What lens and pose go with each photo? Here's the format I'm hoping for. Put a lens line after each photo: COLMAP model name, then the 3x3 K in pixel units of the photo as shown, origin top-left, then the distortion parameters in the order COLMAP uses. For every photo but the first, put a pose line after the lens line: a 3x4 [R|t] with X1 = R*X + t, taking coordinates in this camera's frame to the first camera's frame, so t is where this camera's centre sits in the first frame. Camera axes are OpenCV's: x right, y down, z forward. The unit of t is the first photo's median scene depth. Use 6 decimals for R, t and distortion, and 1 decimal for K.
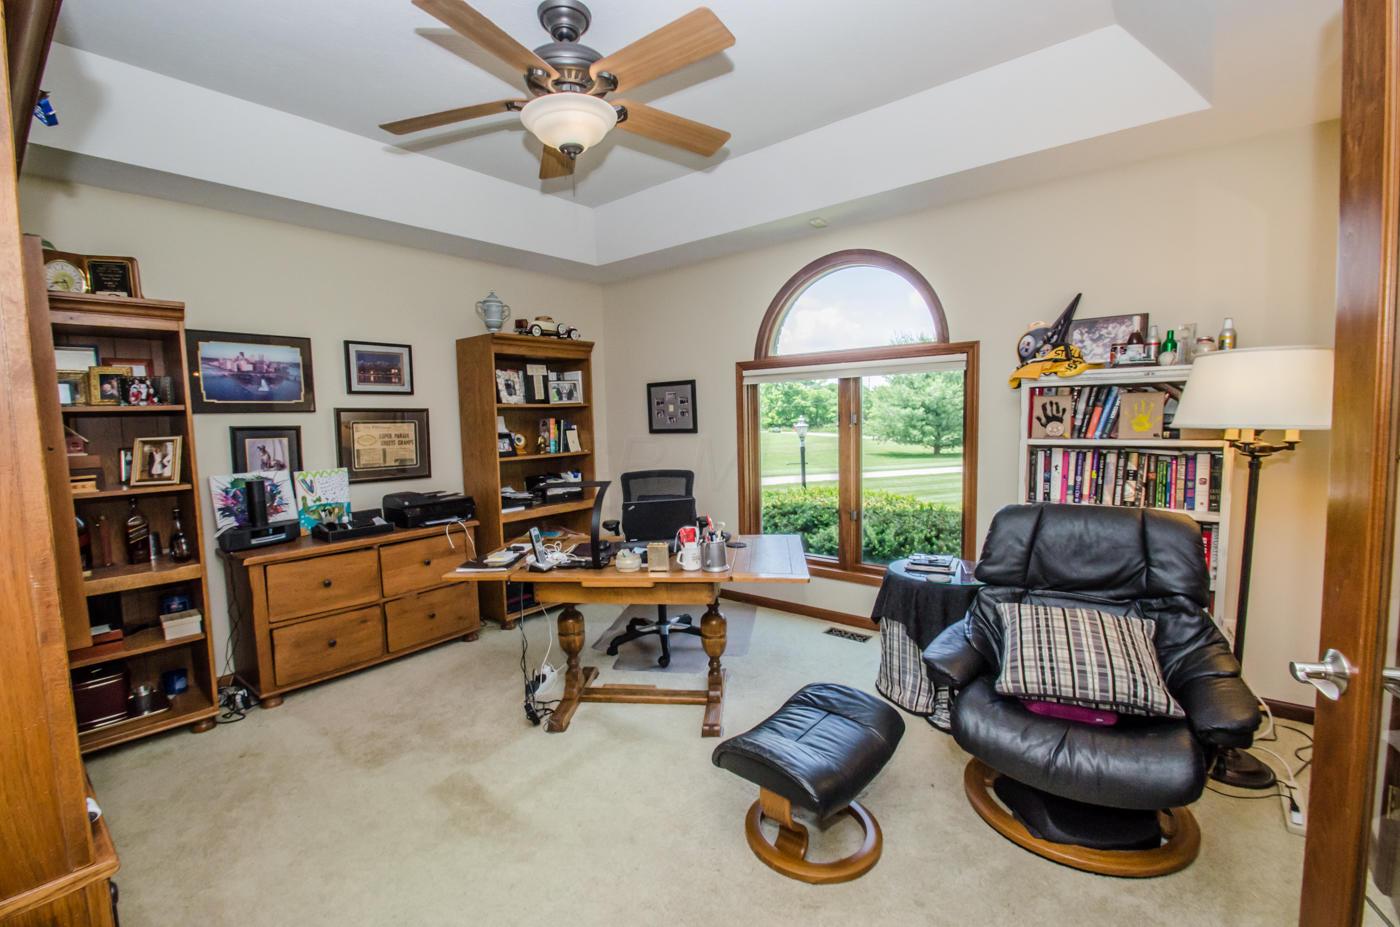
lens RADIAL K [[602.4, 0, 700.0], [0, 602.4, 463.5], [0, 0, 1]] dist [0.000954, -0.012845]
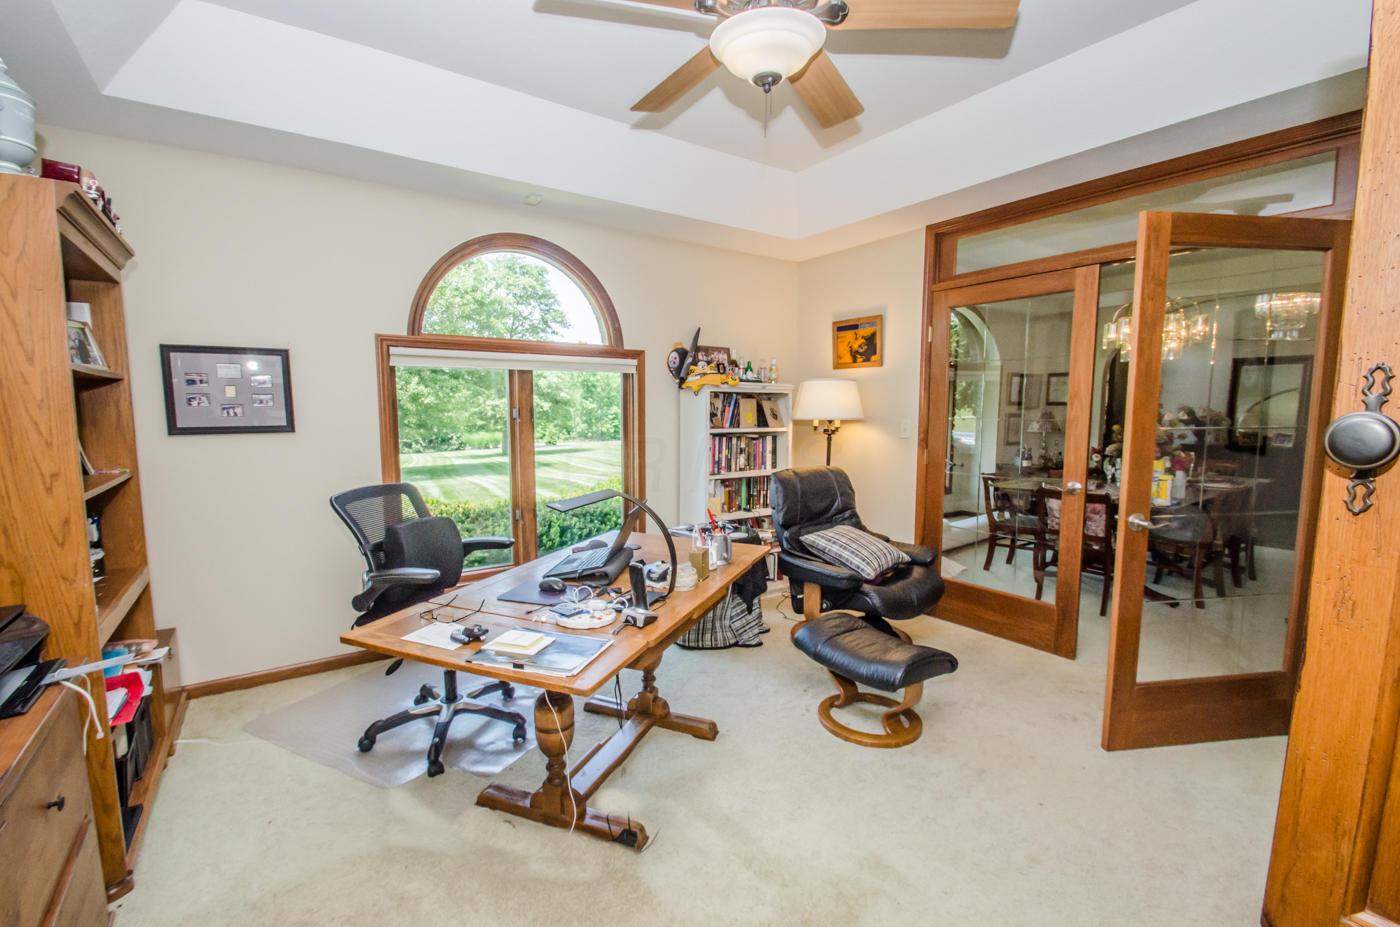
lens RADIAL K [[610.5, 0, 686.4], [0, 610.5, 471.5], [0, 0, 1]] dist [0.010969, -0.012721]
pose [[0.287133, -0.077447, 0.954755, -0.779566], [0.067864, 0.995866, 0.060372, -0.030259], [-0.955484, 0.047459, 0.291202, 0.614315]]
